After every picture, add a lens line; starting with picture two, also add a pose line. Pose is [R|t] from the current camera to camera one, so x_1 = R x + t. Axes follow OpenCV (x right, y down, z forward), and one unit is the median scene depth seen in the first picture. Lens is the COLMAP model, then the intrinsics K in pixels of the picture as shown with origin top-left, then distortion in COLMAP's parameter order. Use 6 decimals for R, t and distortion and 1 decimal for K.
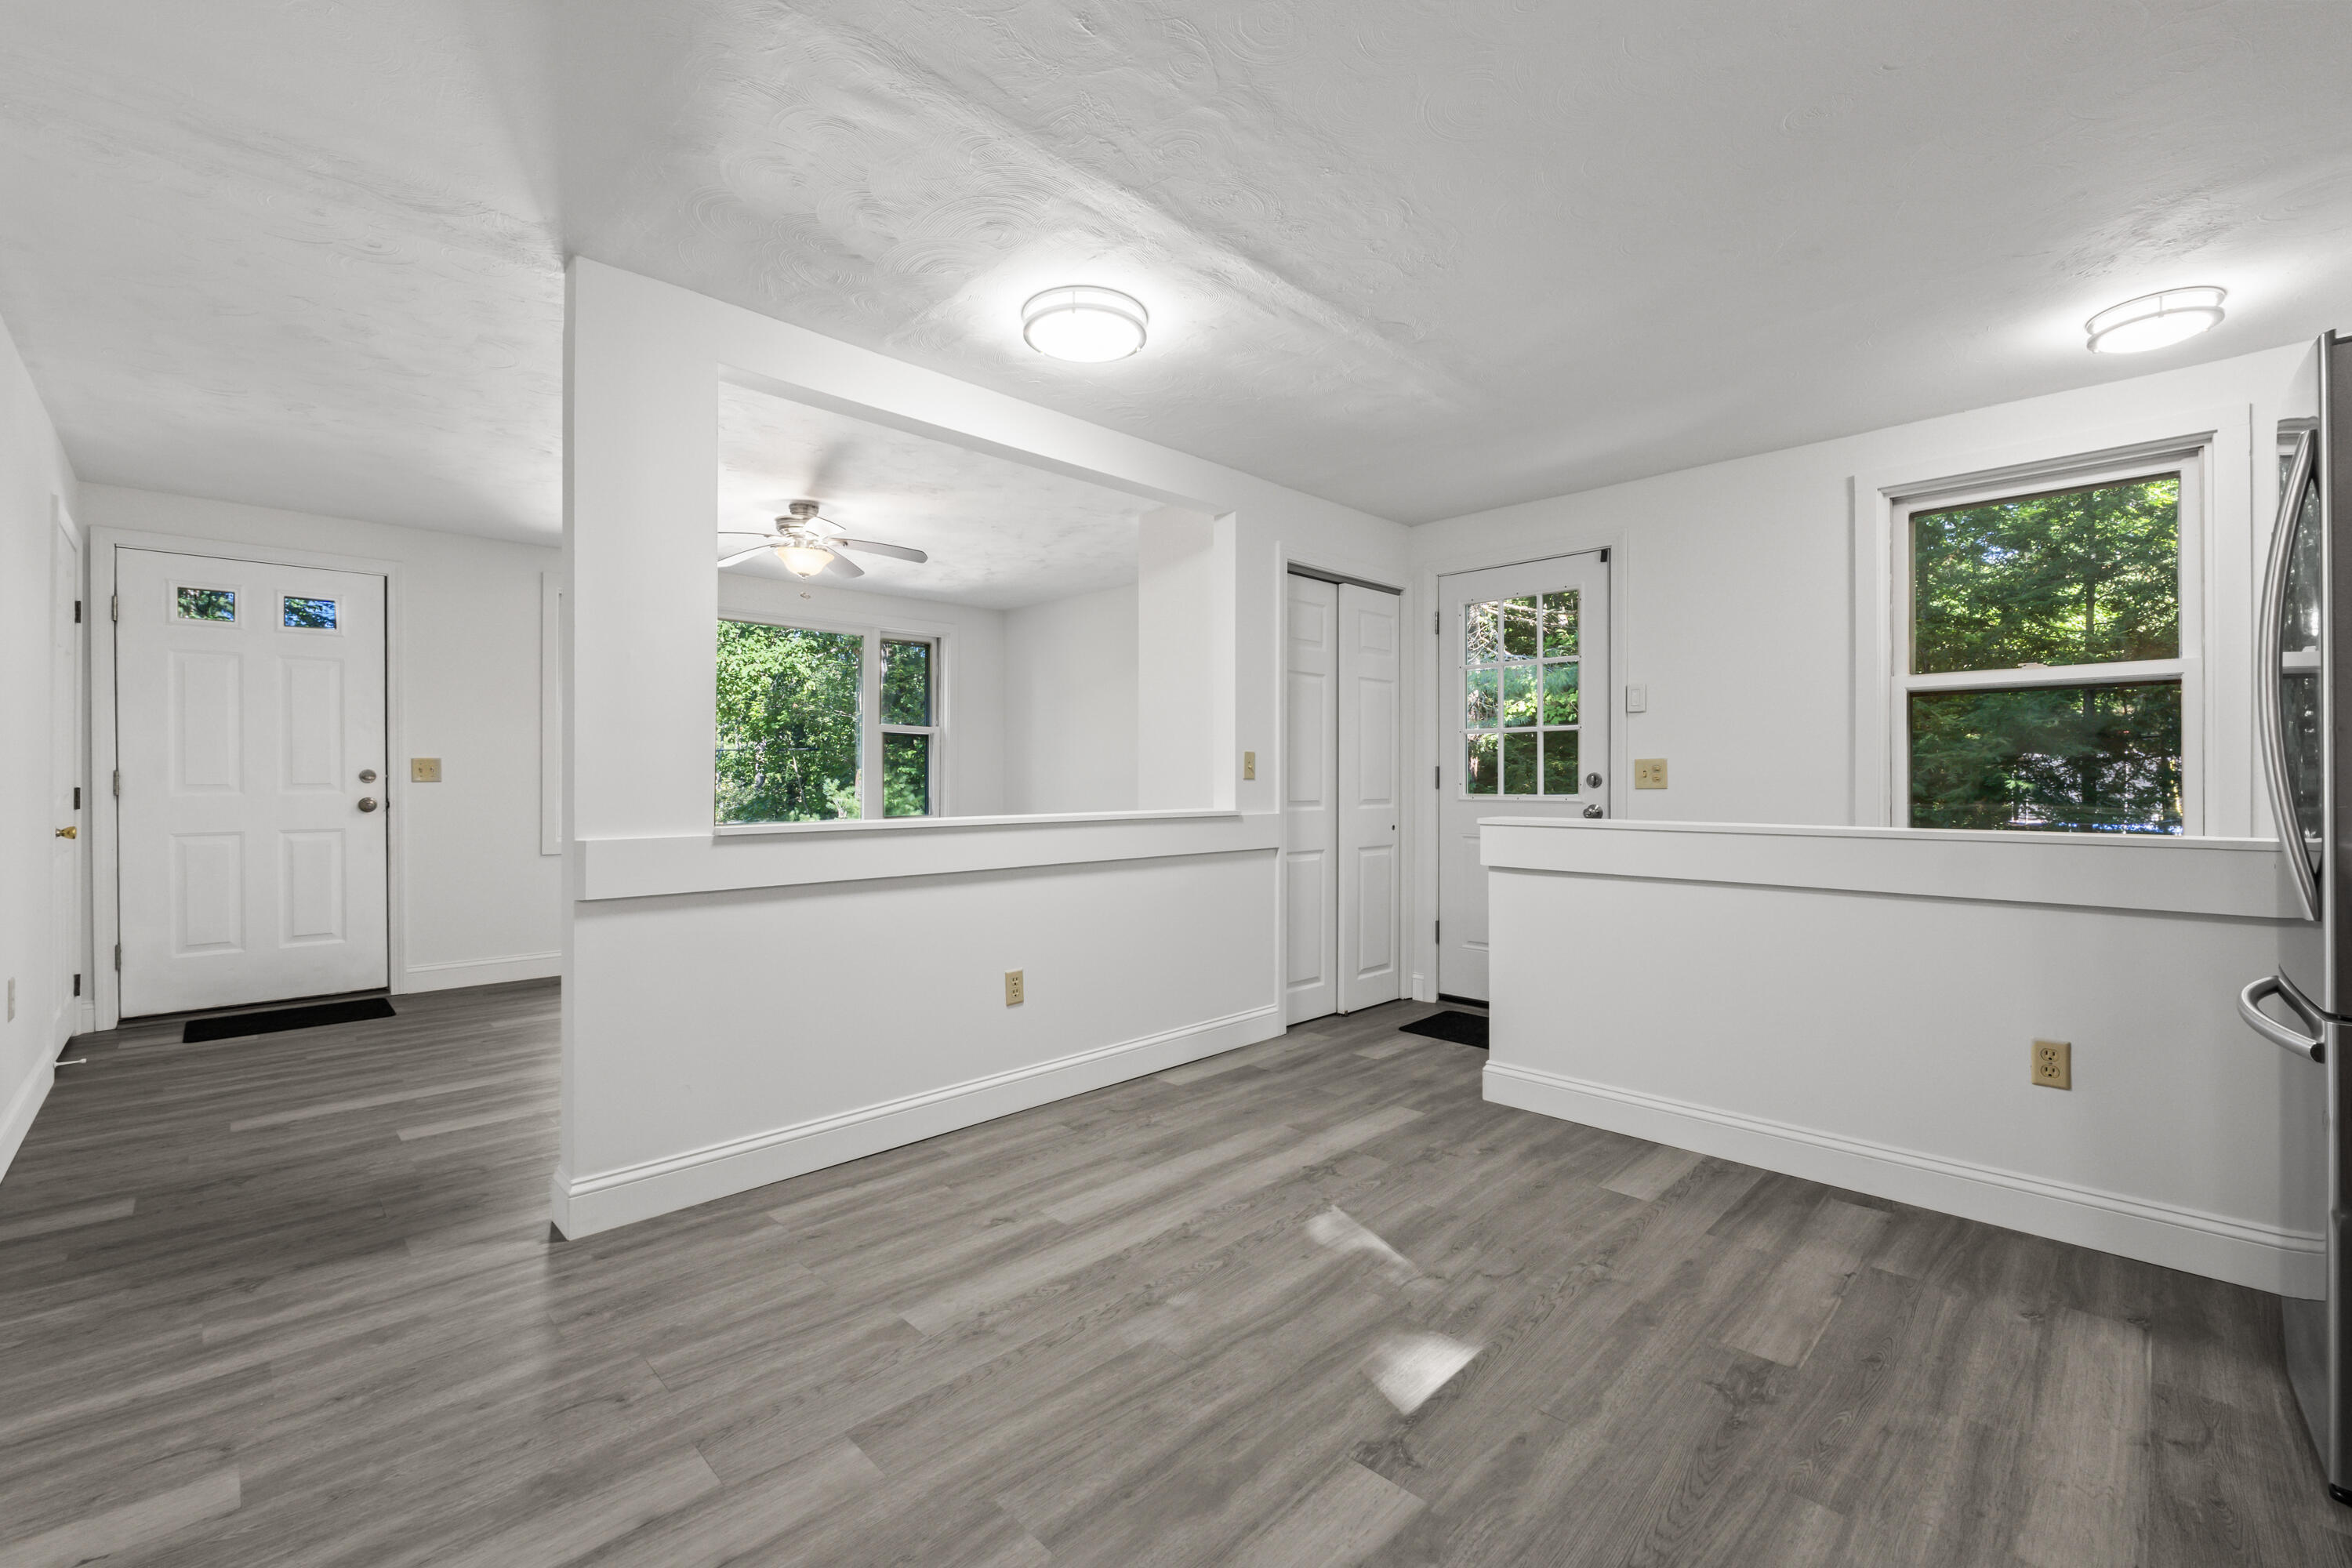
lens RADIAL K [[988.3, 0, 1176.0], [0, 988.3, 784.0], [0, 0, 1]] dist [-0.000194, -0.000100]
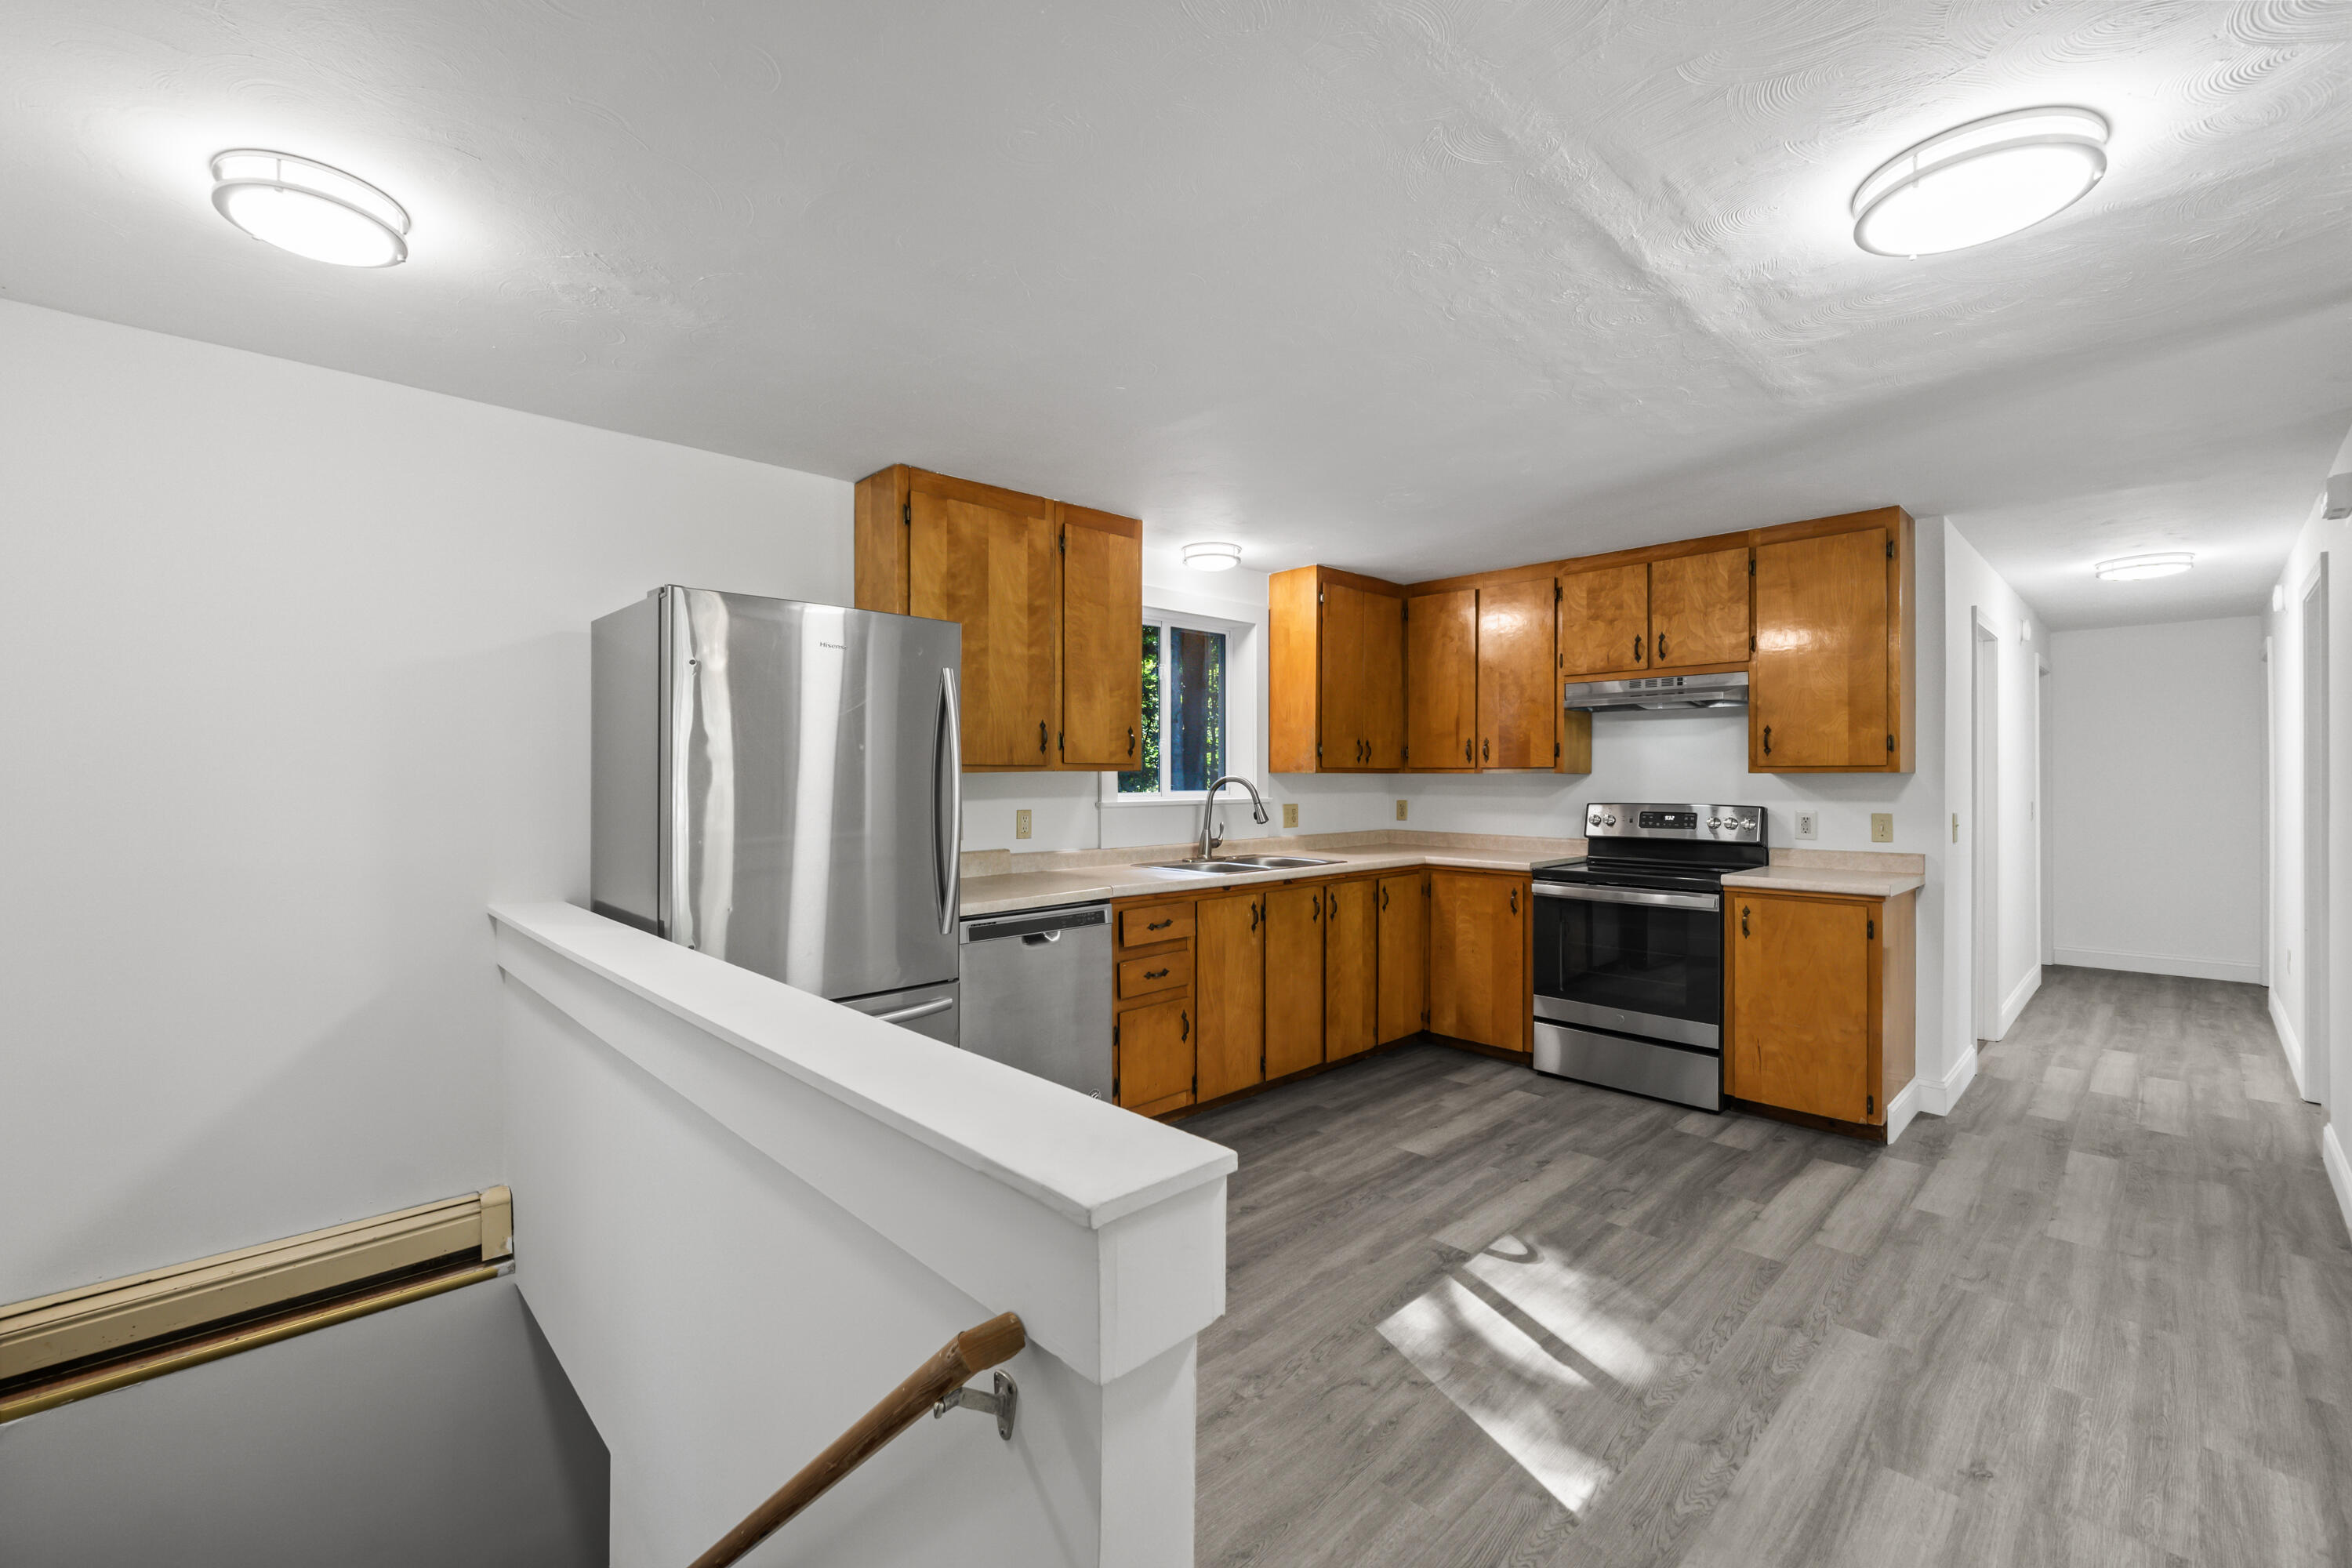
lens RADIAL K [[988.3, 0, 1176.0], [0, 988.3, 784.0], [0, 0, 1]] dist [-0.000194, -0.000100]
pose [[-0.999934, -0.004318, 0.010671, 0.545163], [-0.004232, 0.999959, 0.008036, -0.120160], [-0.010705, 0.007990, -0.999911, 2.182402]]
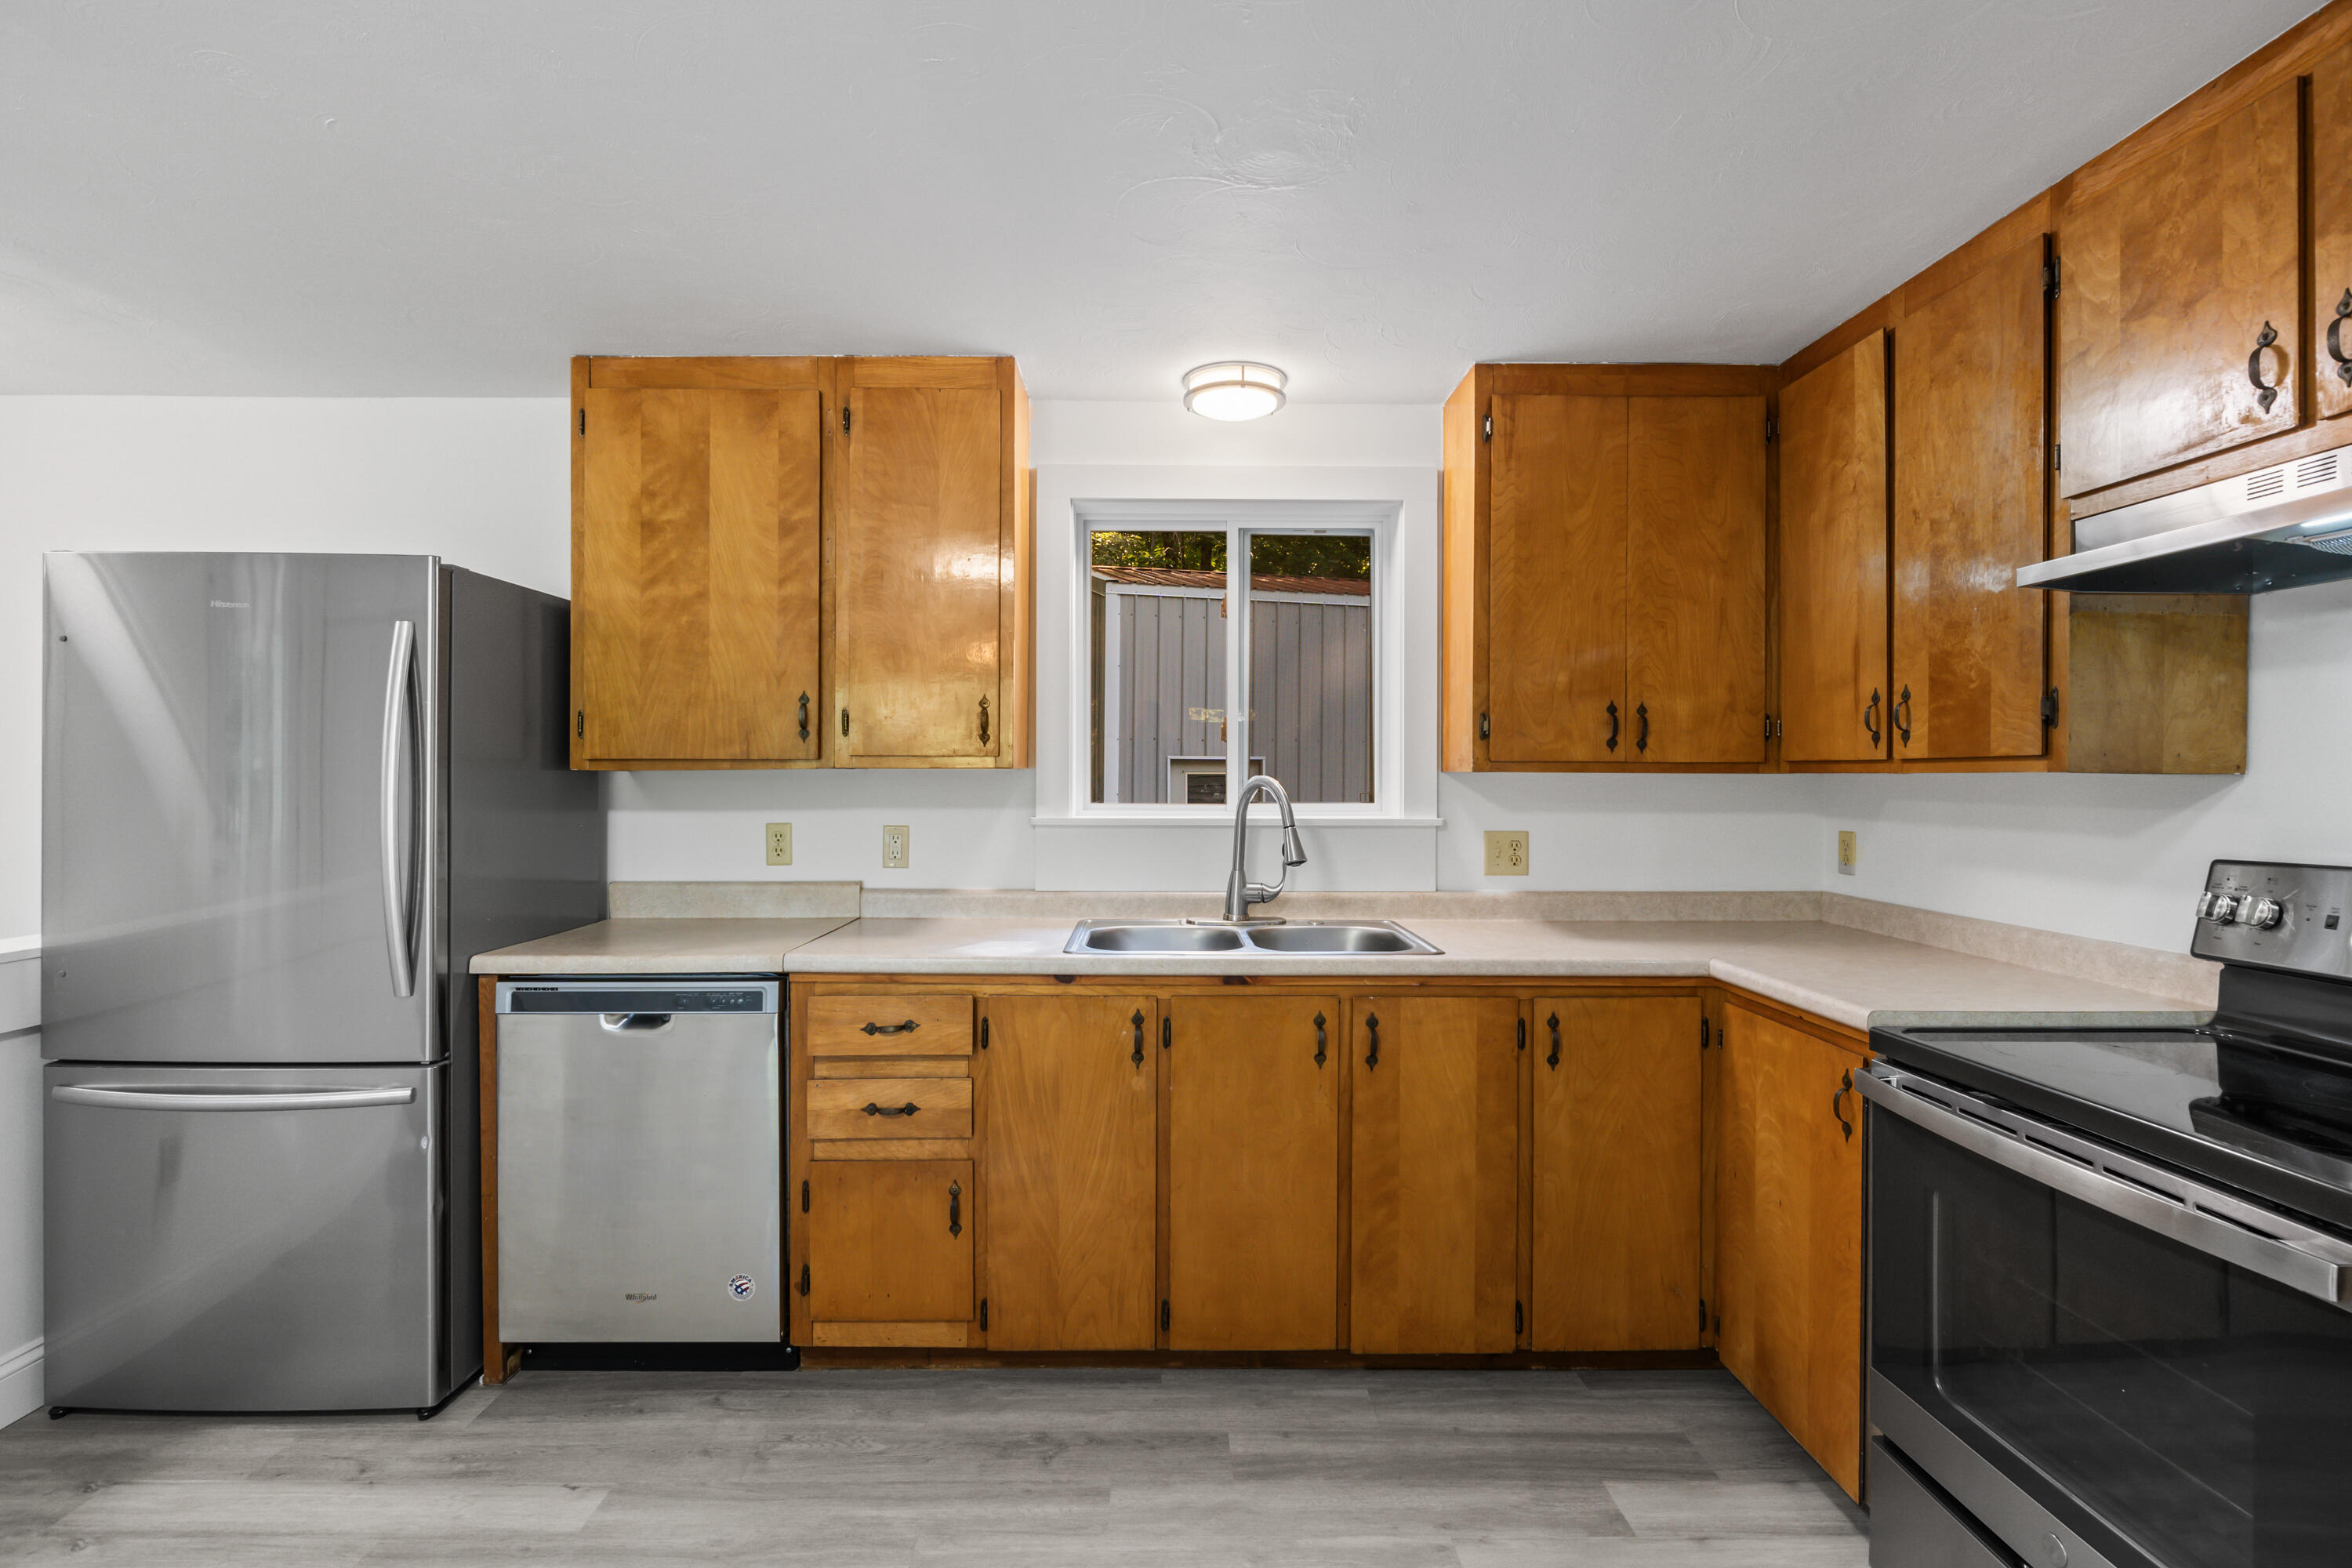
lens RADIAL K [[1109.6, 0, 1171.5], [0, 1109.6, 780.6], [0, 0, 1]] dist [-0.000460, -0.000356]
pose [[-0.717891, -0.010564, 0.696075, -0.454107], [-0.006764, 0.999944, 0.008200, -0.127021], [-0.696123, 0.001179, -0.717922, 1.033841]]
